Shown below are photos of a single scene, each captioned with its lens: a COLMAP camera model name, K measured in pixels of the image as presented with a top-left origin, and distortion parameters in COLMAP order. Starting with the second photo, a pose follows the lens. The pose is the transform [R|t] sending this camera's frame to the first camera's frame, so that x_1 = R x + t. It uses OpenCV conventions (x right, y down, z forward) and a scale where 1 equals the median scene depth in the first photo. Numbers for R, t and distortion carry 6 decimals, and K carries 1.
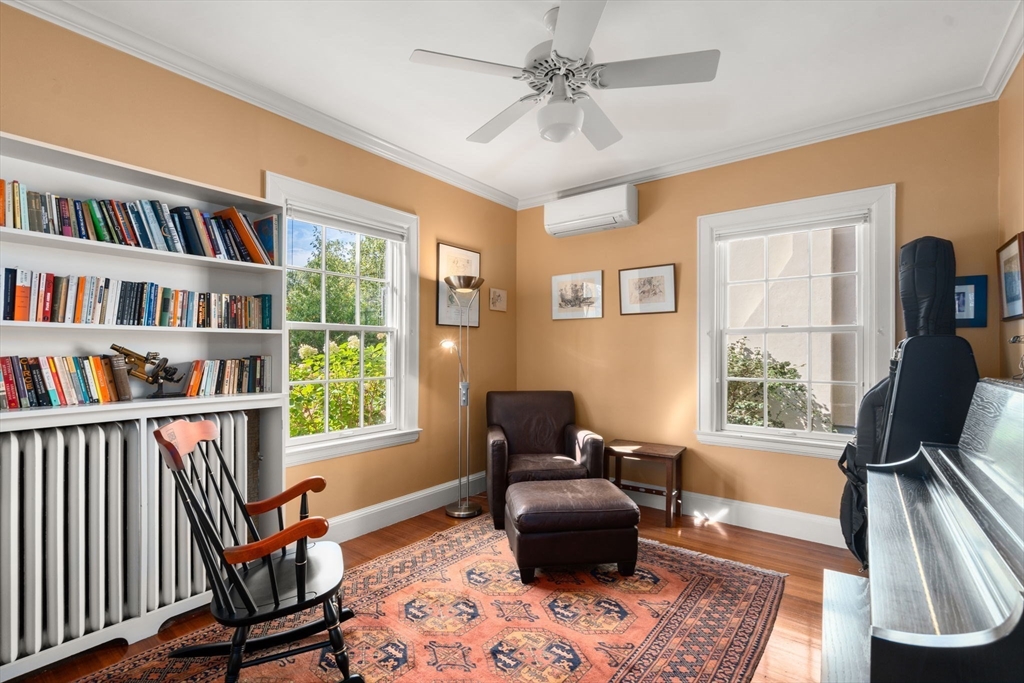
lens RADIAL K [[462.0, 0, 509.7], [0, 462.0, 346.8], [0, 0, 1]] dist [-0.019793, -0.000439]
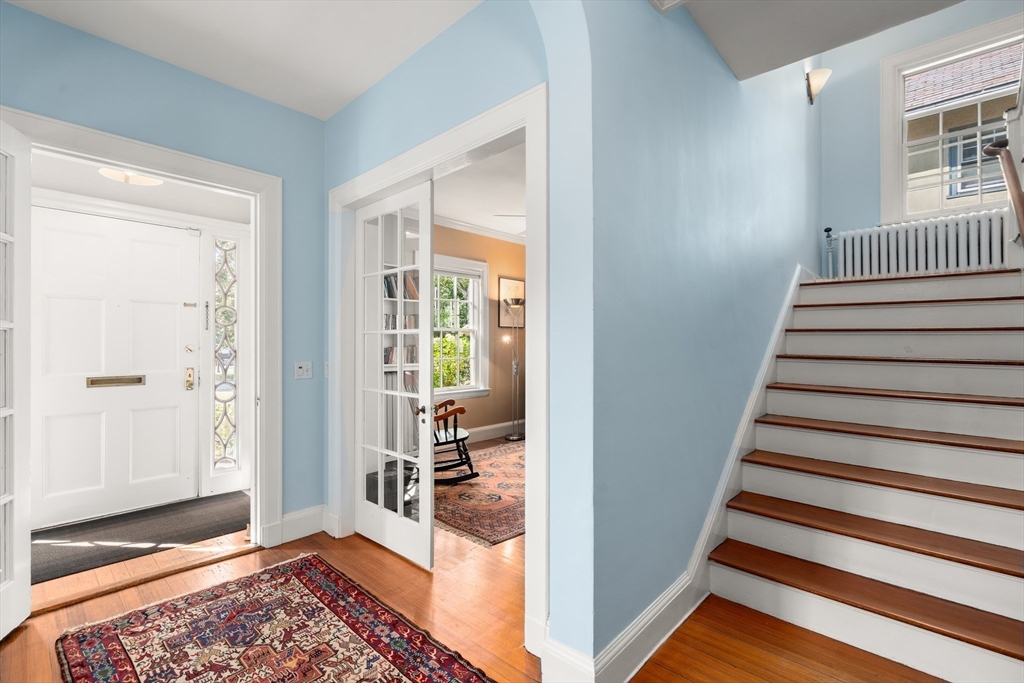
lens RADIAL K [[464.2, 0, 511.0], [0, 464.2, 340.4], [0, 0, 1]] dist [0.001001, 0.000043]
pose [[0.995462, -0.008443, -0.094789, 0.047407], [0.008320, 0.999964, -0.001694, 0.005349], [0.094799, 0.000898, 0.995496, -0.703704]]
